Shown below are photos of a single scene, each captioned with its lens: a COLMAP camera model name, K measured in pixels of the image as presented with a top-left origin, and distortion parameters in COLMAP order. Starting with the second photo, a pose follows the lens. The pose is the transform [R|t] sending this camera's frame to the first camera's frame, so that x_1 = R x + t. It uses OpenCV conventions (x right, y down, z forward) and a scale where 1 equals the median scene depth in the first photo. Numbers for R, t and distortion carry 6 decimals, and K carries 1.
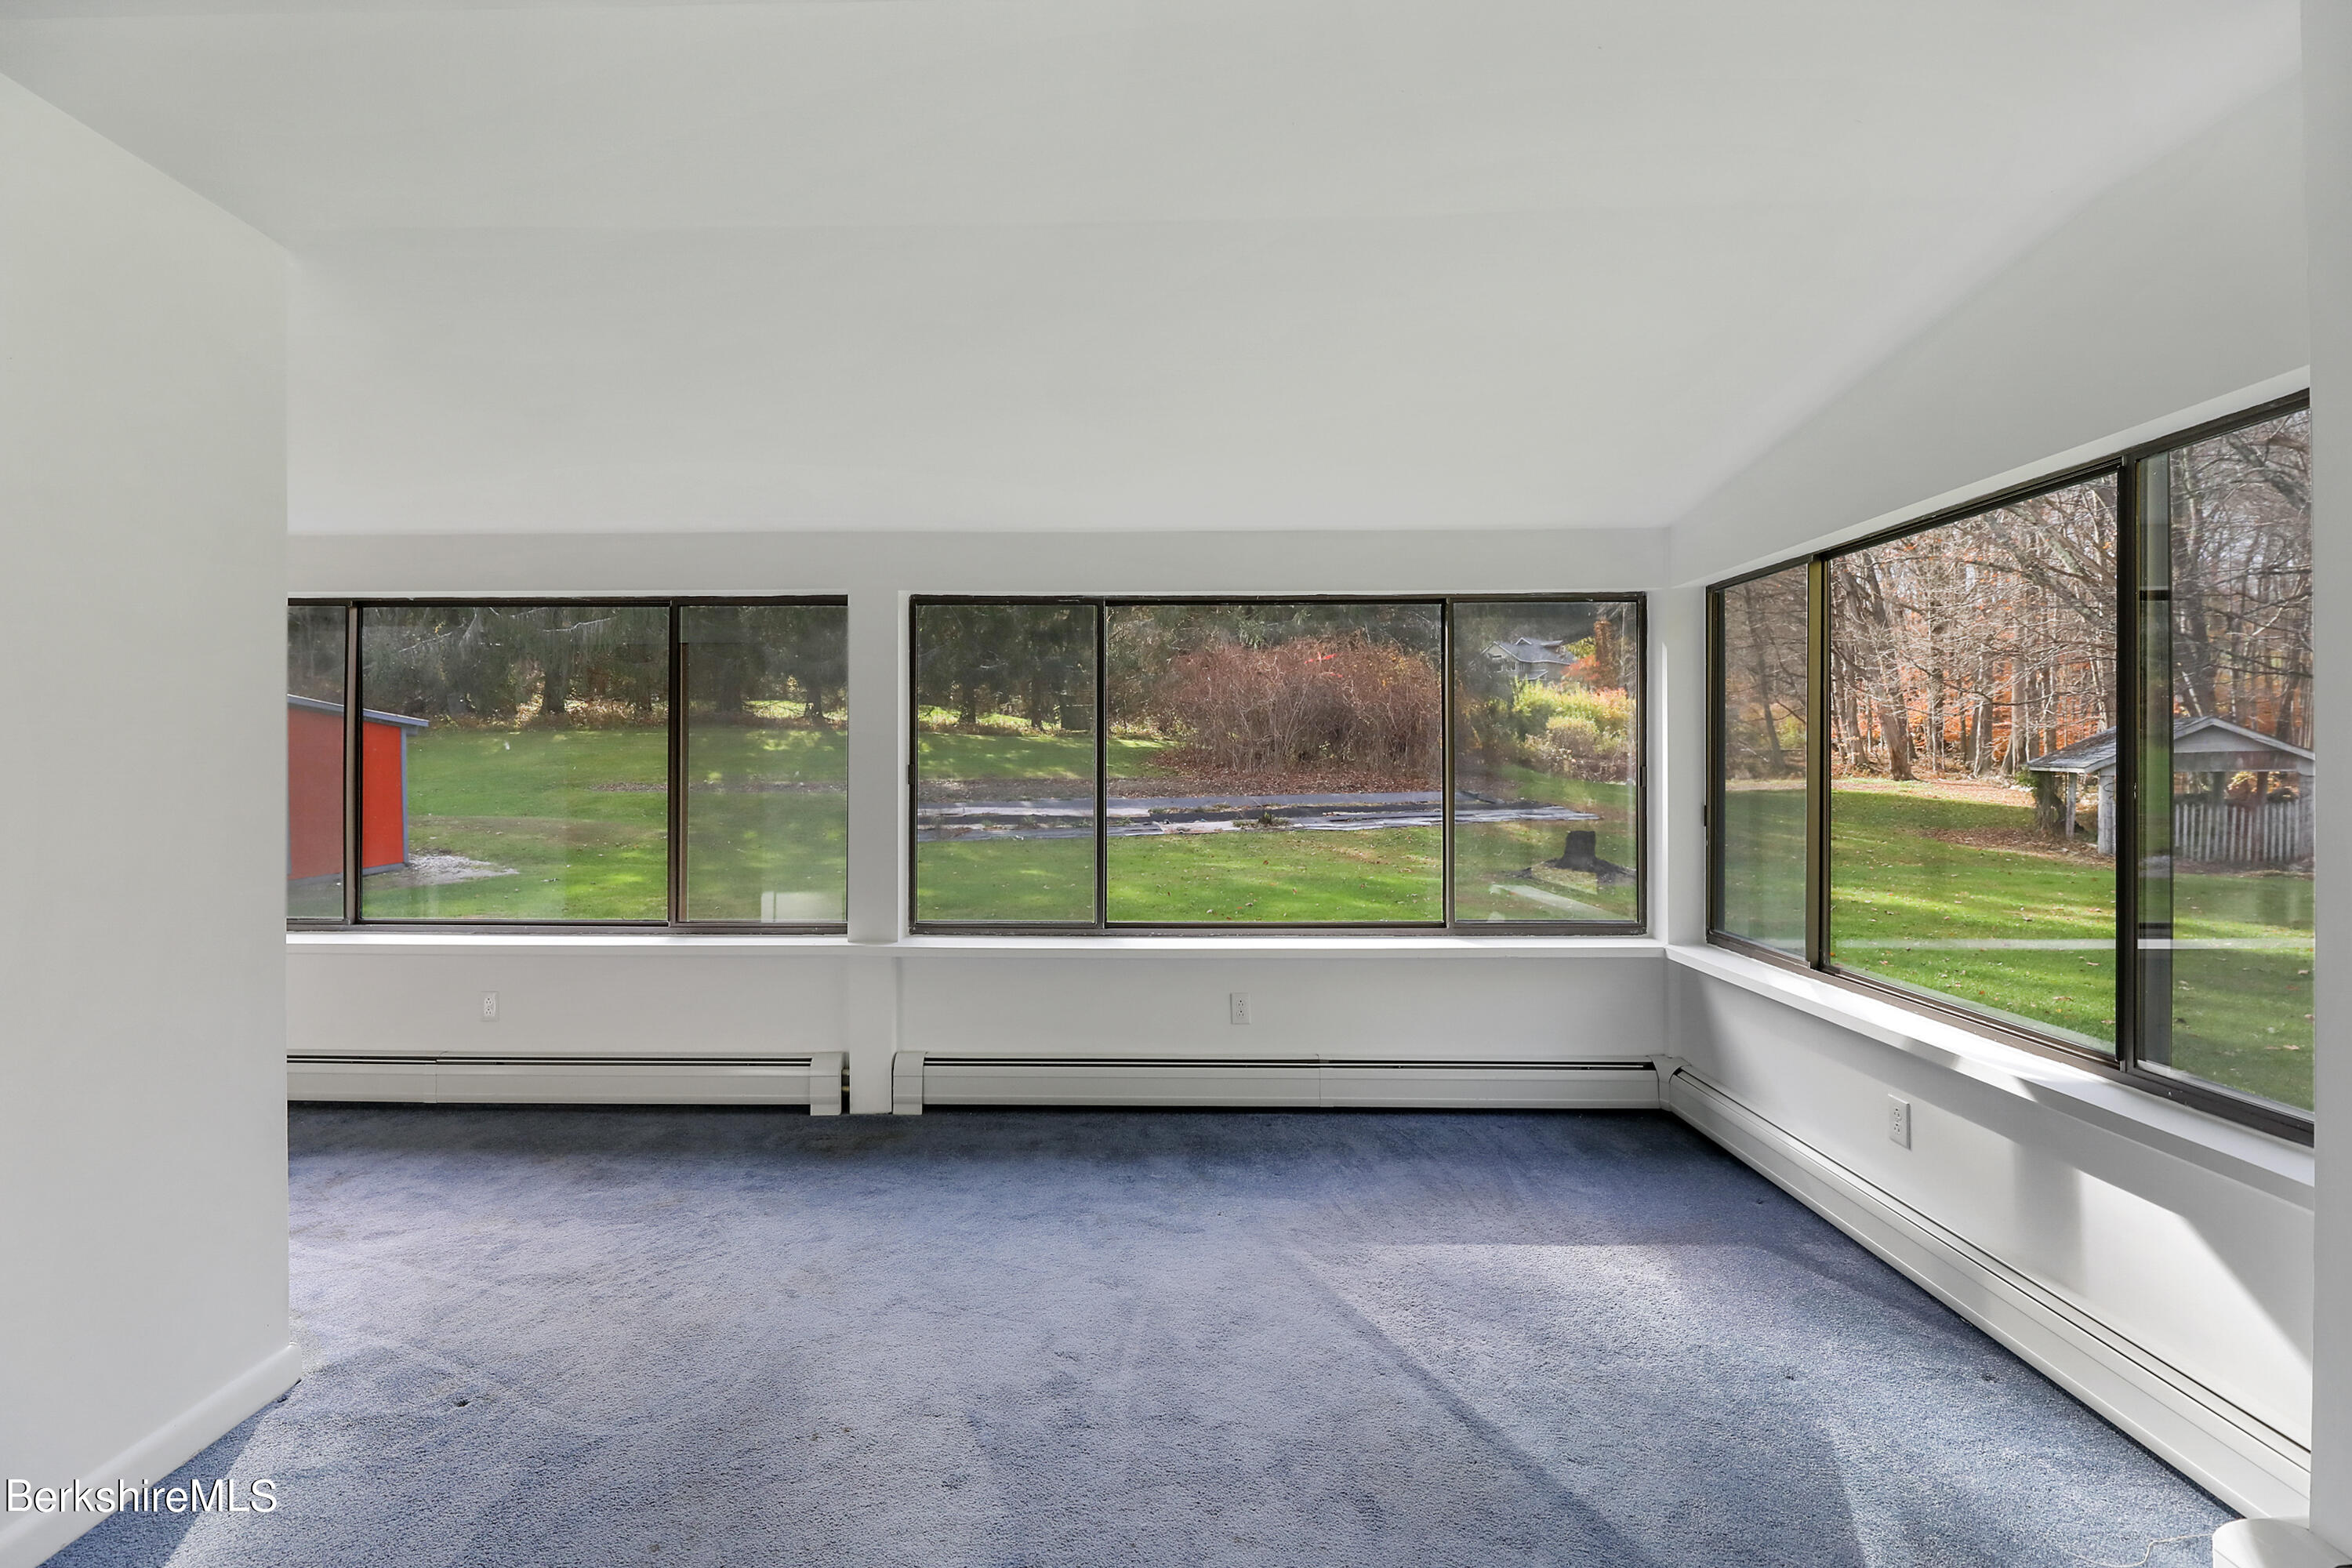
lens RADIAL K [[1004.0, 0, 1177.9], [0, 1004.0, 763.8], [0, 0, 1]] dist [-0.001742, -0.000352]
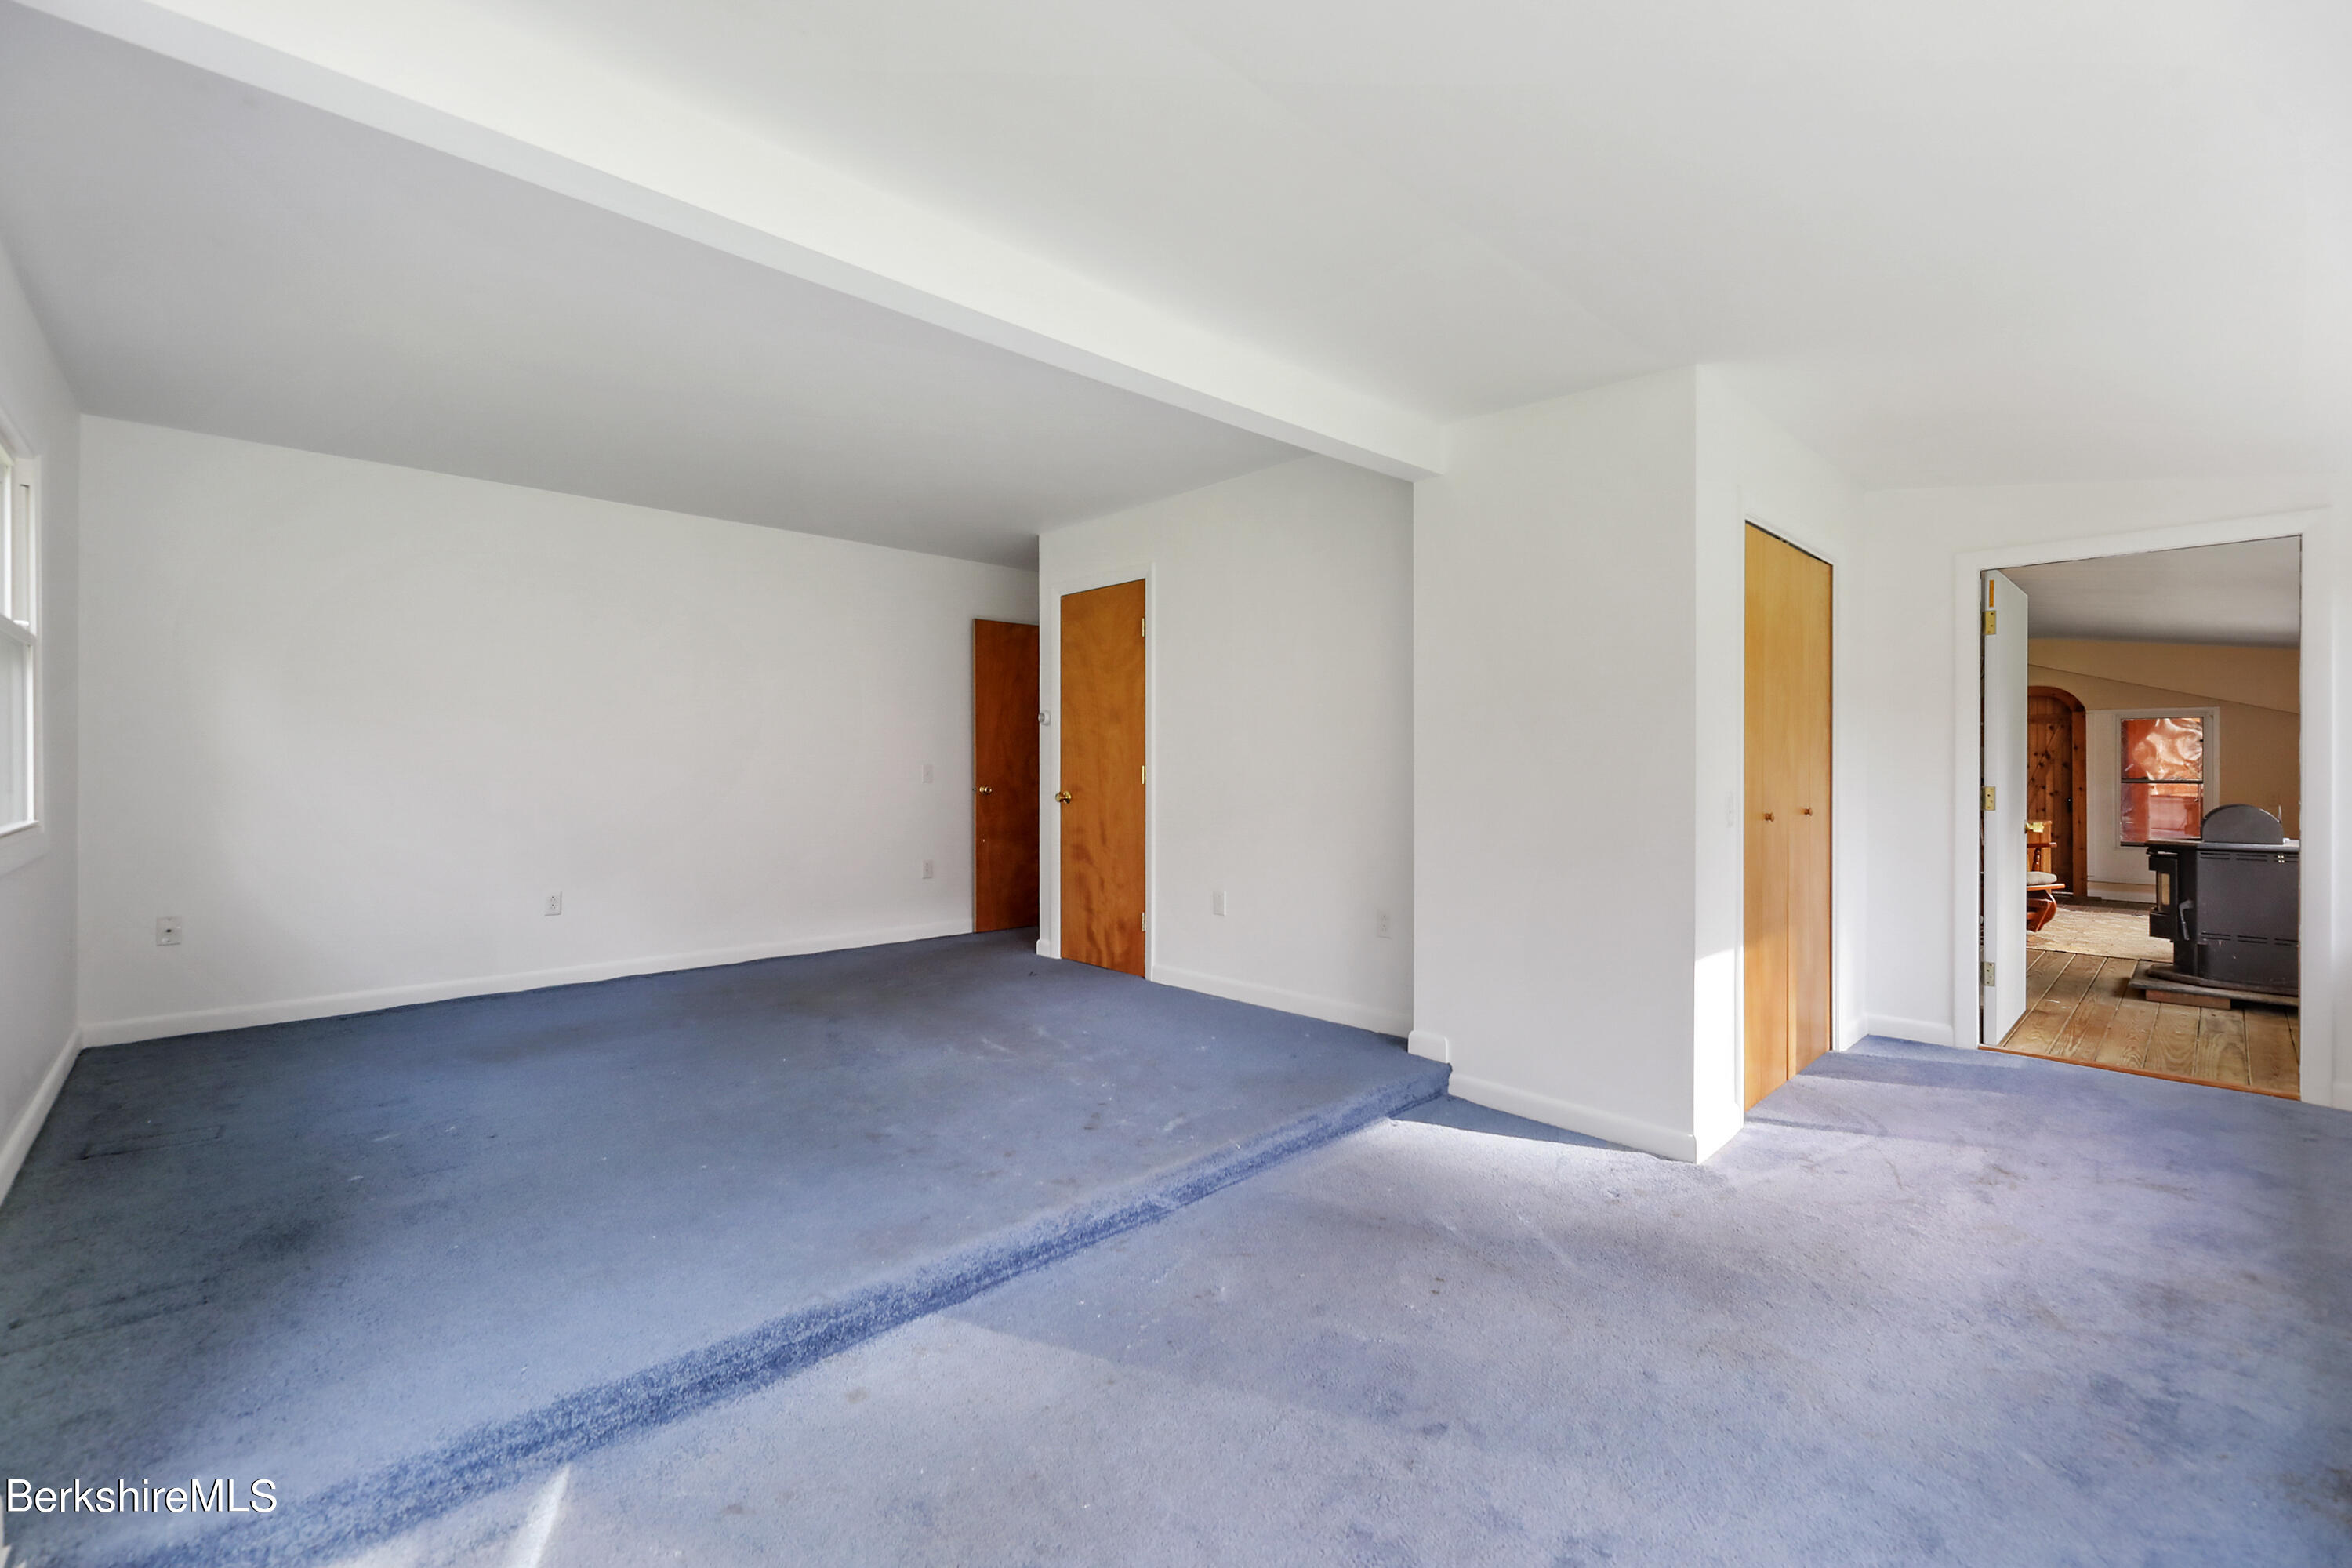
lens RADIAL K [[1004.0, 0, 1177.9], [0, 1004.0, 763.8], [0, 0, 1]] dist [-0.001742, -0.000352]
pose [[-0.703772, 0.011077, -0.710340, 0.045322], [0.002688, 0.999913, 0.012930, 0.001638], [0.710421, 0.007190, -0.703740, 0.103970]]
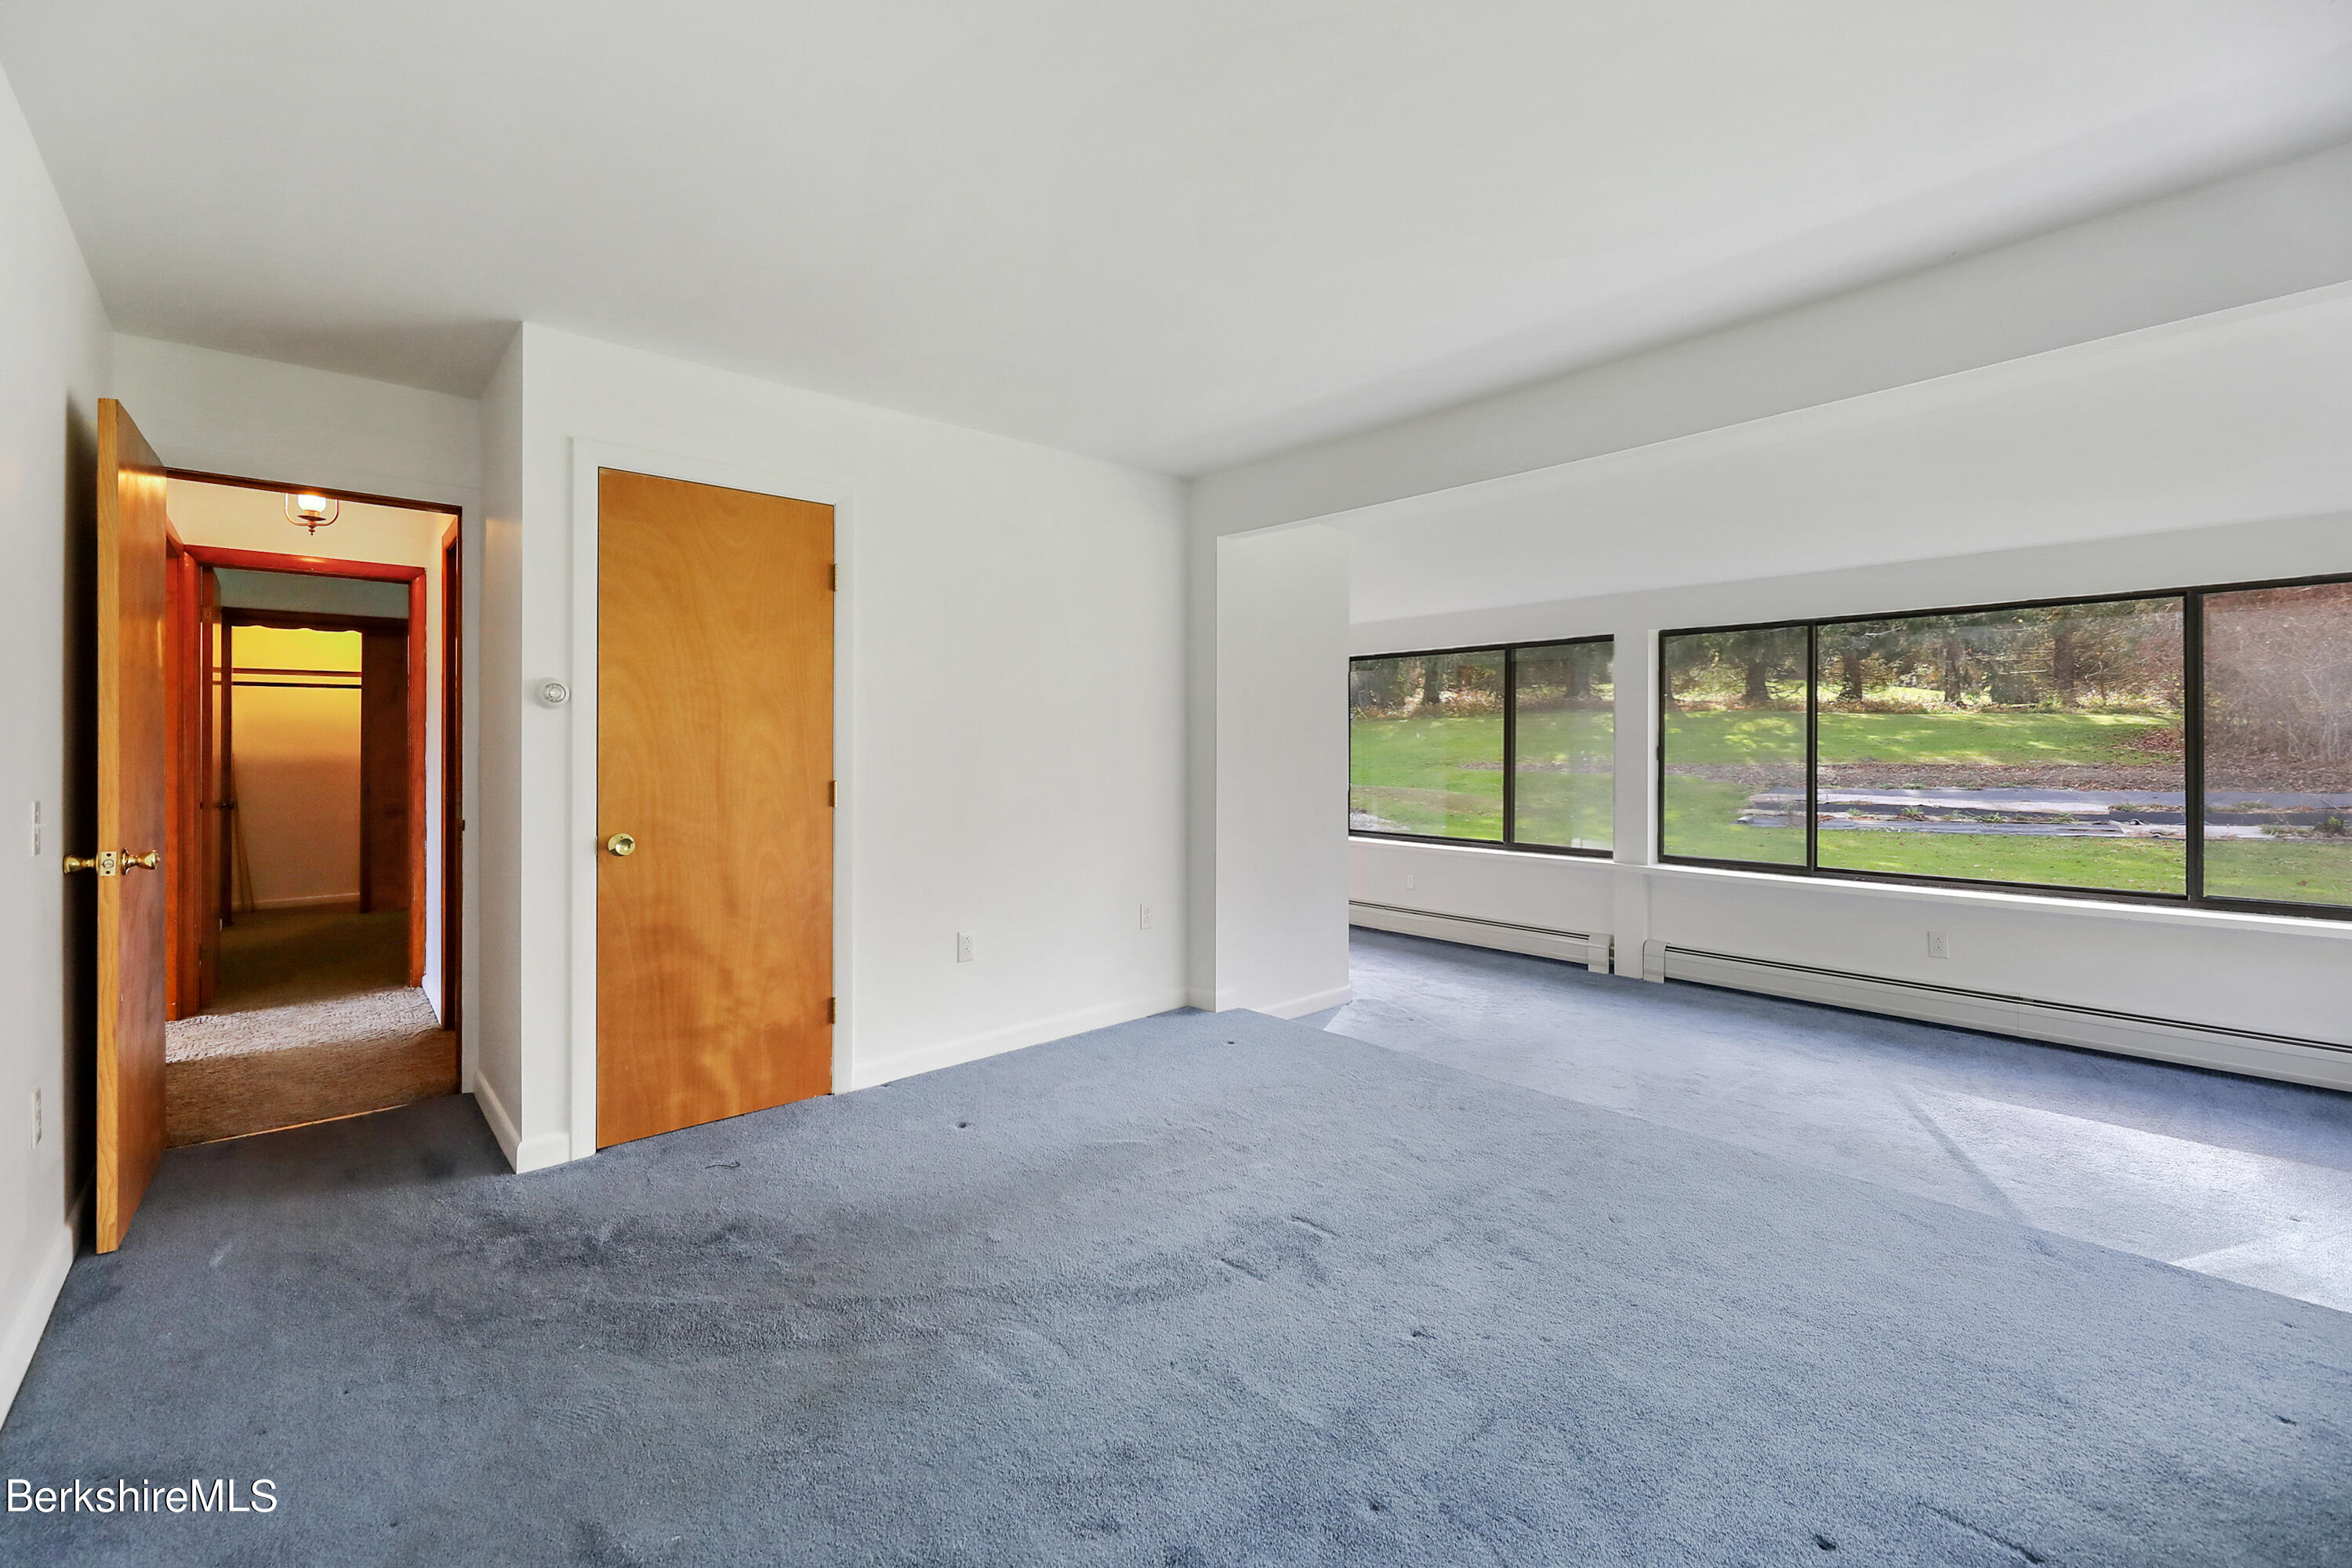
lens RADIAL K [[990.6, 0, 1163.8], [0, 990.6, 747.8], [0, 0, 1]] dist [-0.001674, -0.000242]
pose [[0.682724, 0.001949, -0.730674, 0.038114], [-0.000796, 0.999998, 0.001923, 0.000086], [0.730676, -0.000731, 0.682724, -0.066046]]
